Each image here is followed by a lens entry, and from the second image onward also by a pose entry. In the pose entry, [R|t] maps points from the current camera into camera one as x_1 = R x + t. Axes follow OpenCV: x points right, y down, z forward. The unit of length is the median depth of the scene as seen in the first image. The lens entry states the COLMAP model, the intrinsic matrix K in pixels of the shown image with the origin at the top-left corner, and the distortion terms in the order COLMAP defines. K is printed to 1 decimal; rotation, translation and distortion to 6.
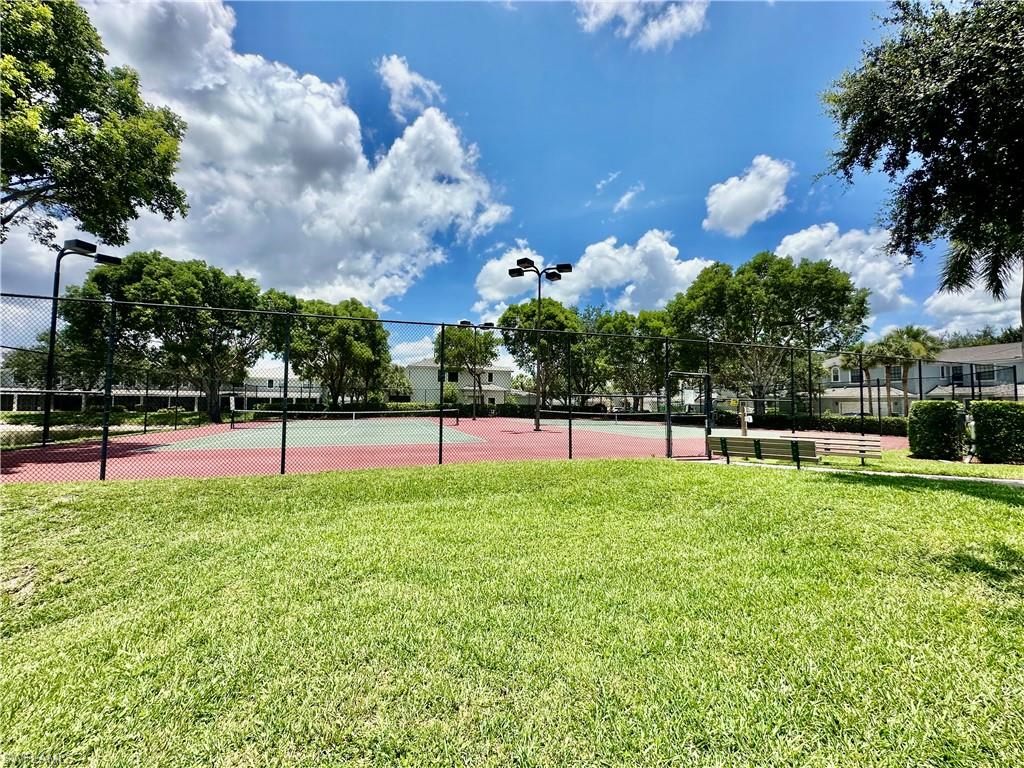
lens RADIAL K [[437.6, 0, 512.0], [0, 437.6, 384.0], [0, 0, 1]] dist [-0.000841, -0.000052]
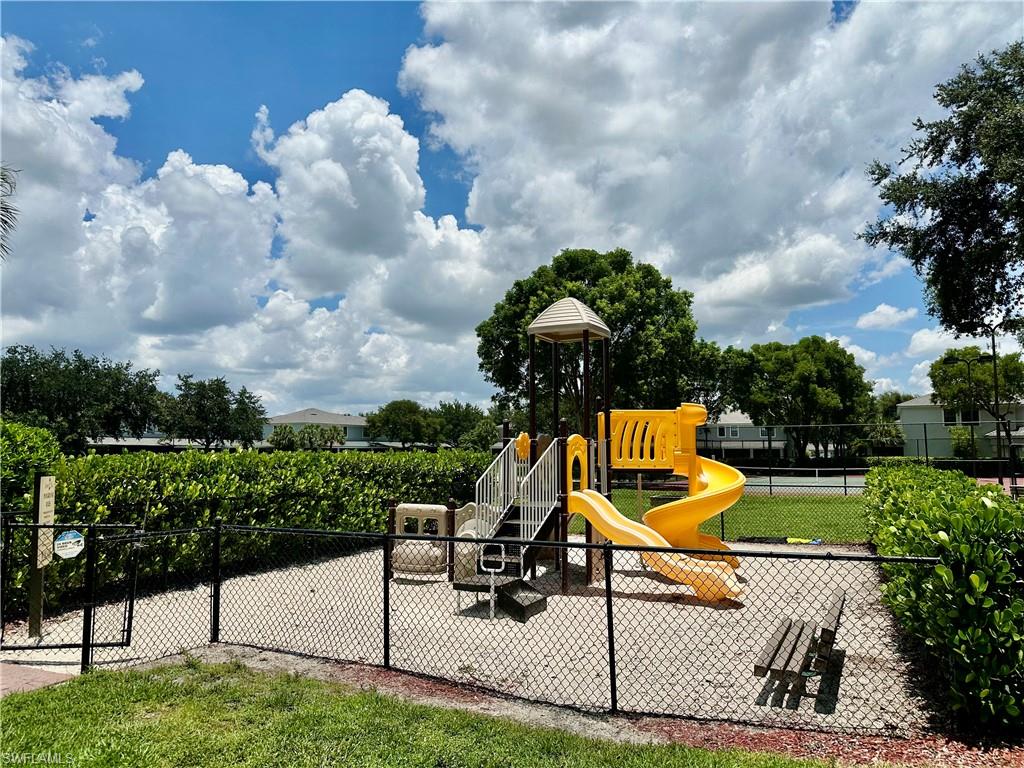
lens RADIAL K [[716.1, 0, 512.0], [0, 716.1, 384.0], [0, 0, 1]] dist [0.001215, 0.000173]
pose [[0.714821, -0.084628, -0.694168, 0.193378], [0.049903, 0.996293, -0.070073, -0.033770], [0.697525, 0.015449, 0.716394, -0.447852]]
